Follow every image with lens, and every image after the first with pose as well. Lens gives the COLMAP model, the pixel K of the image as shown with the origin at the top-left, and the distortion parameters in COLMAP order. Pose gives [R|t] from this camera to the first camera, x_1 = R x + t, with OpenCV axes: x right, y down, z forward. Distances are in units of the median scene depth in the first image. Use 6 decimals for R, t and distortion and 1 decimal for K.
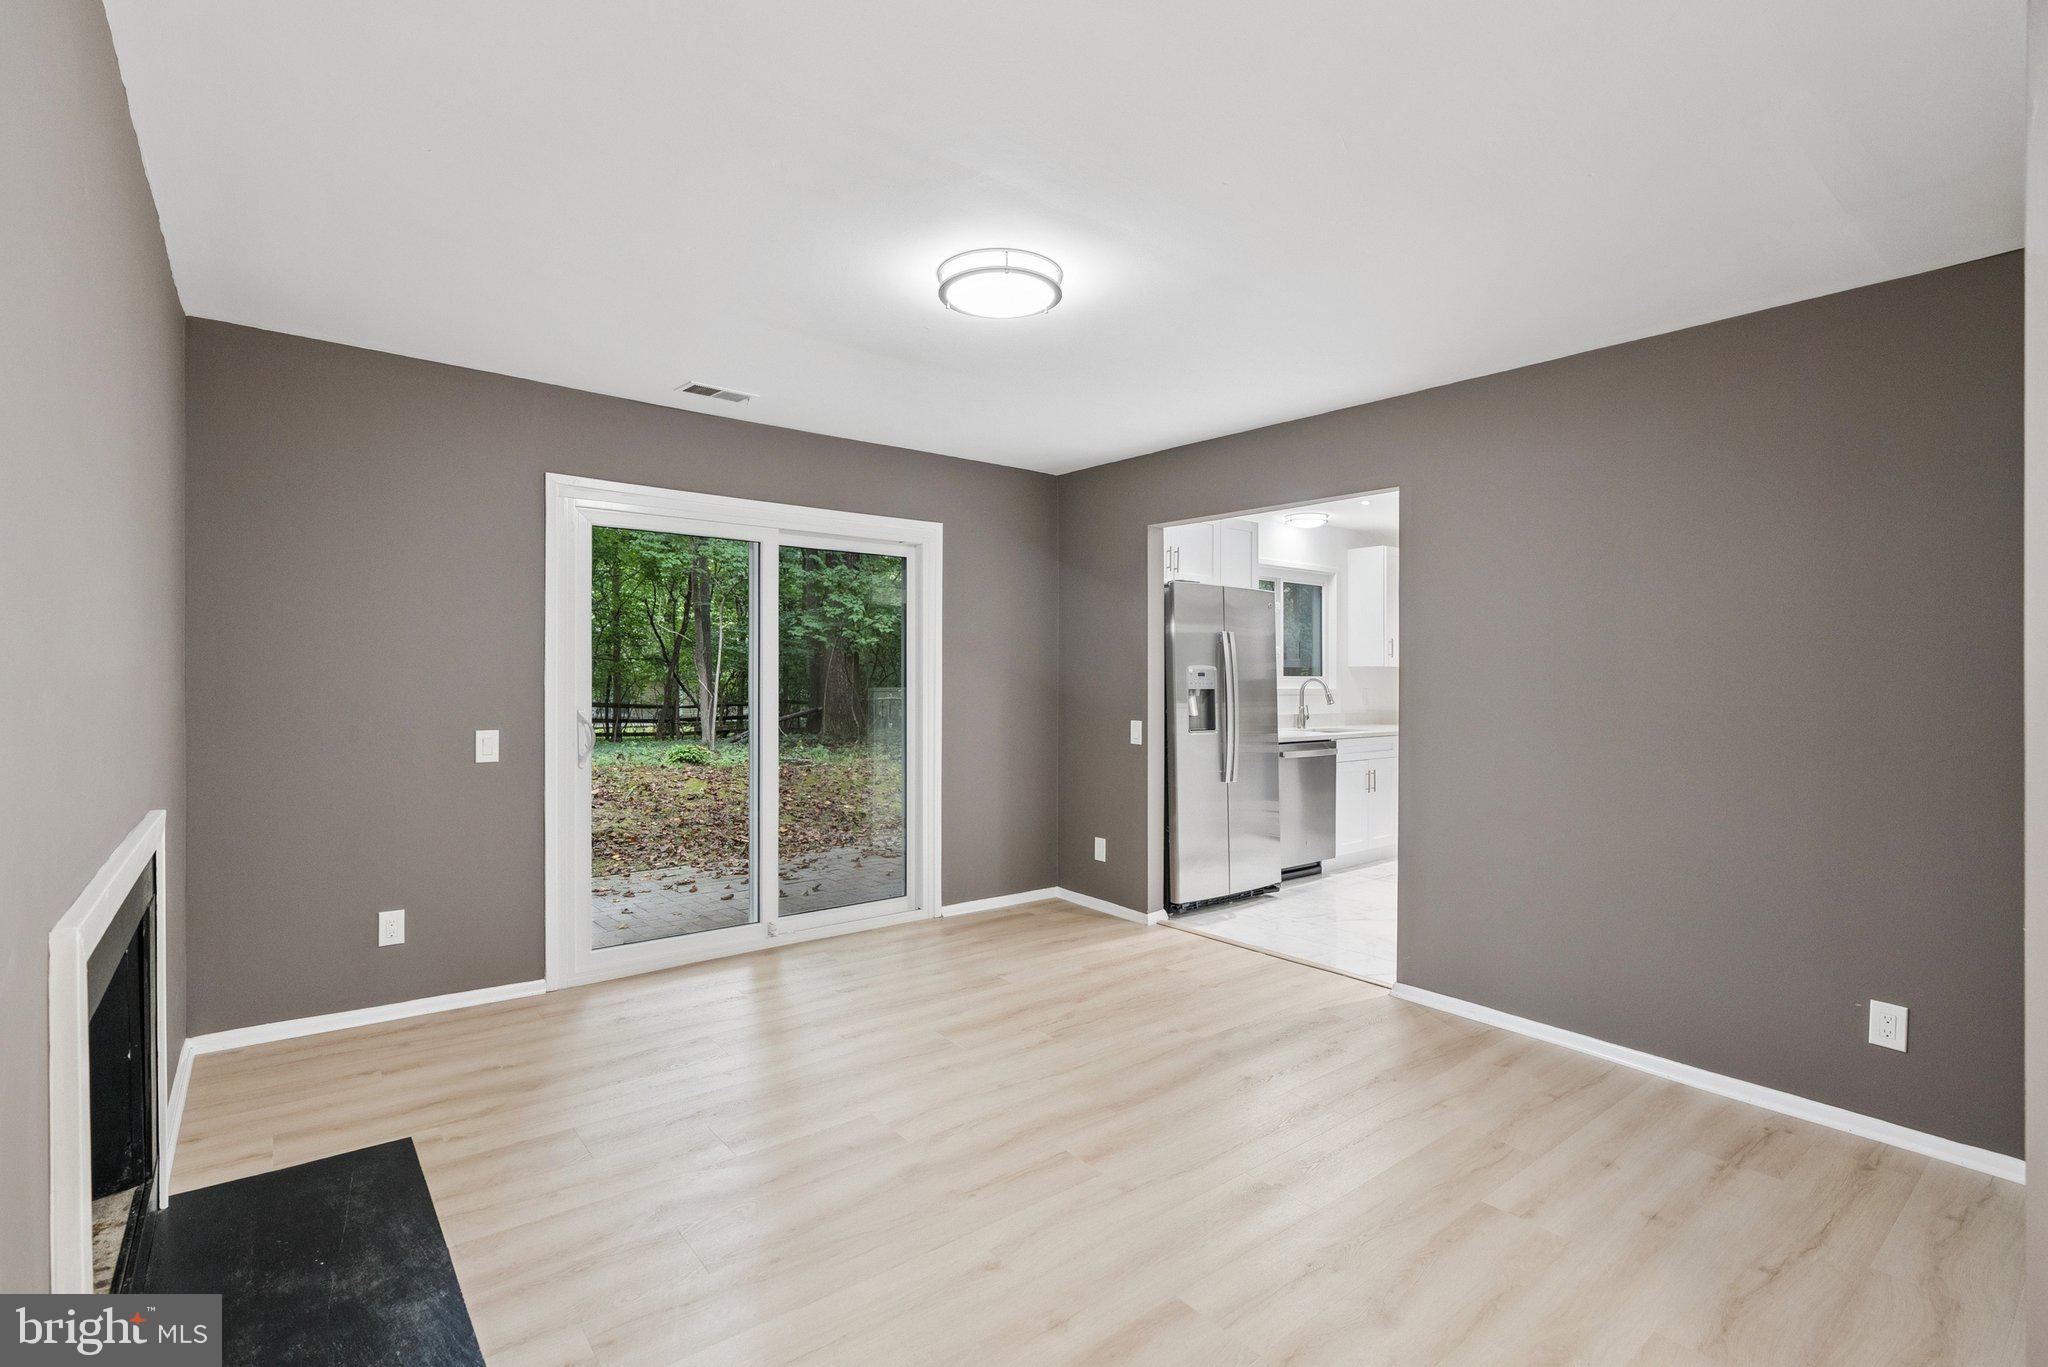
lens RADIAL K [[967.2, 0, 1027.9], [0, 967.2, 670.6], [0, 0, 1]] dist [-0.001166, 0.000188]
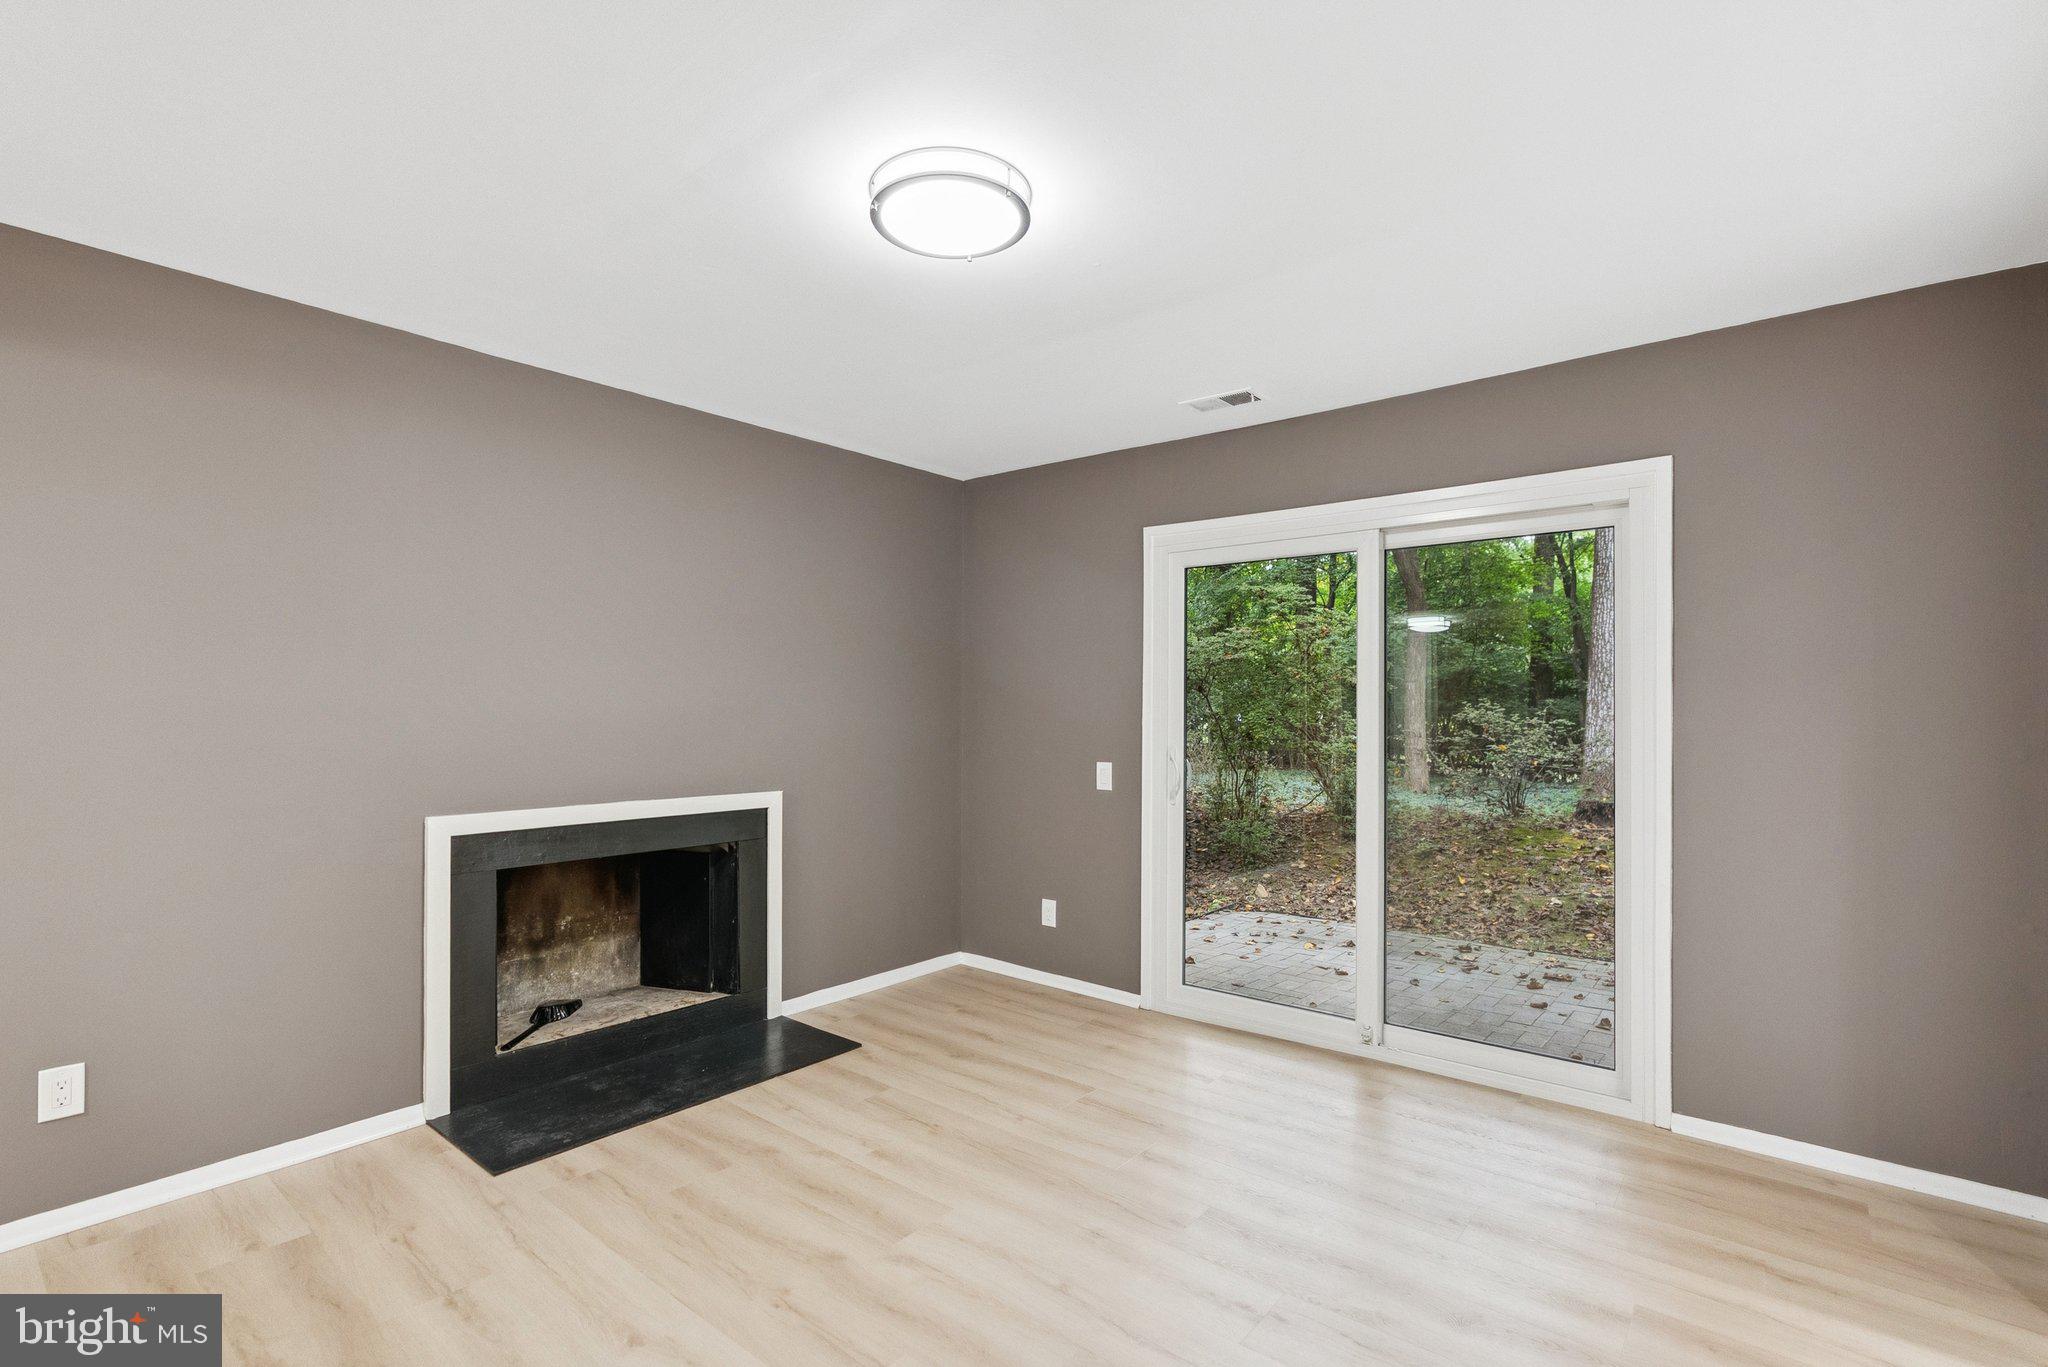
lens RADIAL K [[958.1, 0, 1021.8], [0, 958.1, 710.4], [0, 0, 1]] dist [-0.002617, 0.000018]
pose [[0.193622, -0.006425, -0.981055, 0.525676], [0.000015, 0.999979, -0.006546, 0.006949], [0.981076, 0.001253, 0.193618, 0.658849]]
